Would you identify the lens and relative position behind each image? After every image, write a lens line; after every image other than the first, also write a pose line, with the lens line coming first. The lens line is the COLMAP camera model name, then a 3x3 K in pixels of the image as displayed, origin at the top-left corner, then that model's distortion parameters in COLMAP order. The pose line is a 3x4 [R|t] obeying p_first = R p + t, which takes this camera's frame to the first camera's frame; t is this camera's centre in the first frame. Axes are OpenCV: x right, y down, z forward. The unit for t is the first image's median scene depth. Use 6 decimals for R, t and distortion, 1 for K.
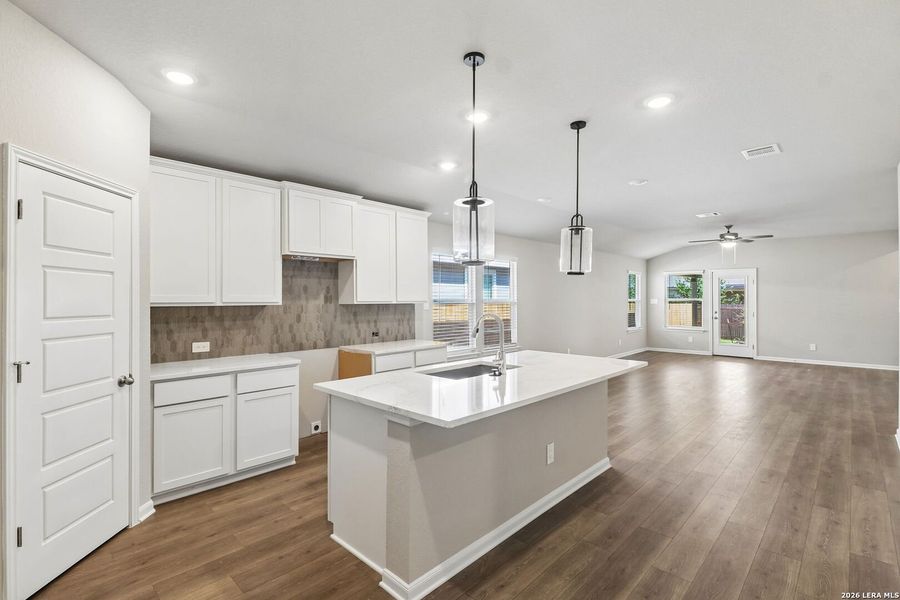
lens RADIAL K [[423.8, 0, 445.4], [0, 423.8, 296.1], [0, 0, 1]] dist [0.021273, -0.001376]
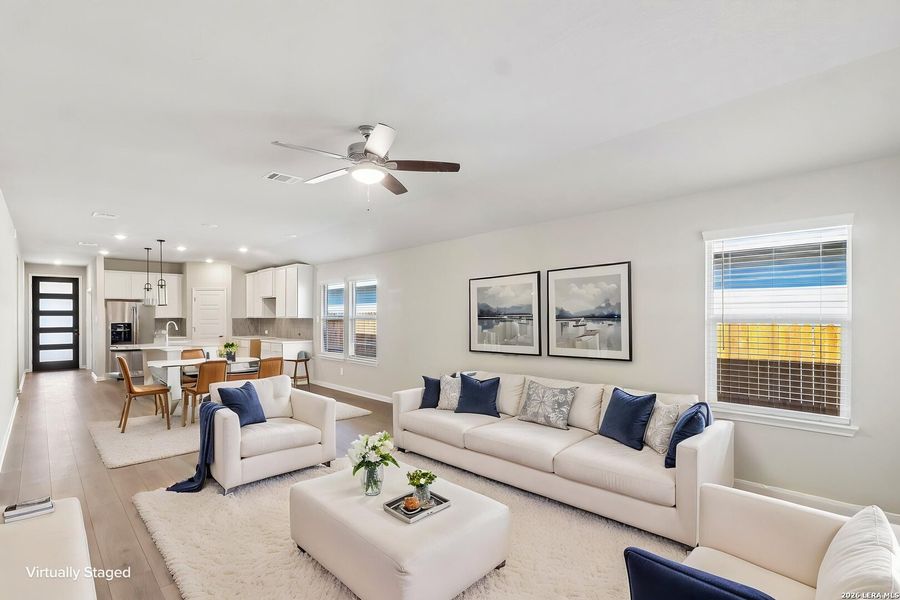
lens RADIAL K [[423.8, 0, 442.9], [0, 423.8, 318.6], [0, 0, 1]] dist [0.021273, -0.001376]
pose [[-0.049369, 0.008366, -0.998746, 1.919474], [0.009327, 0.999925, 0.007915, 0.013156], [0.998737, -0.008924, -0.049444, 1.983633]]
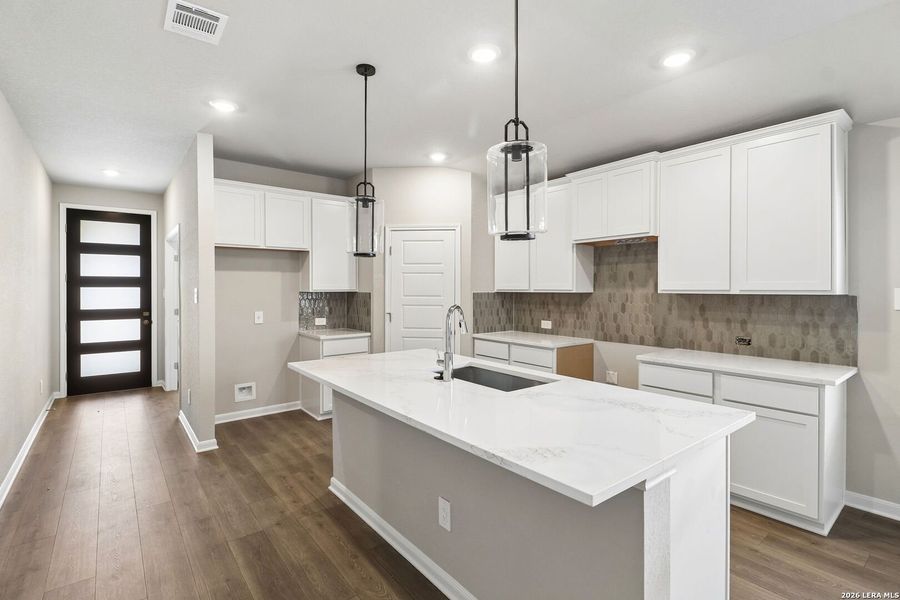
lens RADIAL K [[423.8, 0, 445.1], [0, 423.8, 295.3], [0, 0, 1]] dist [0.021273, -0.001376]
pose [[-0.138839, 0.016904, -0.990171, 0.615383], [0.006904, 0.999847, 0.016101, 0.007437], [0.990291, -0.004601, -0.138934, 0.739411]]
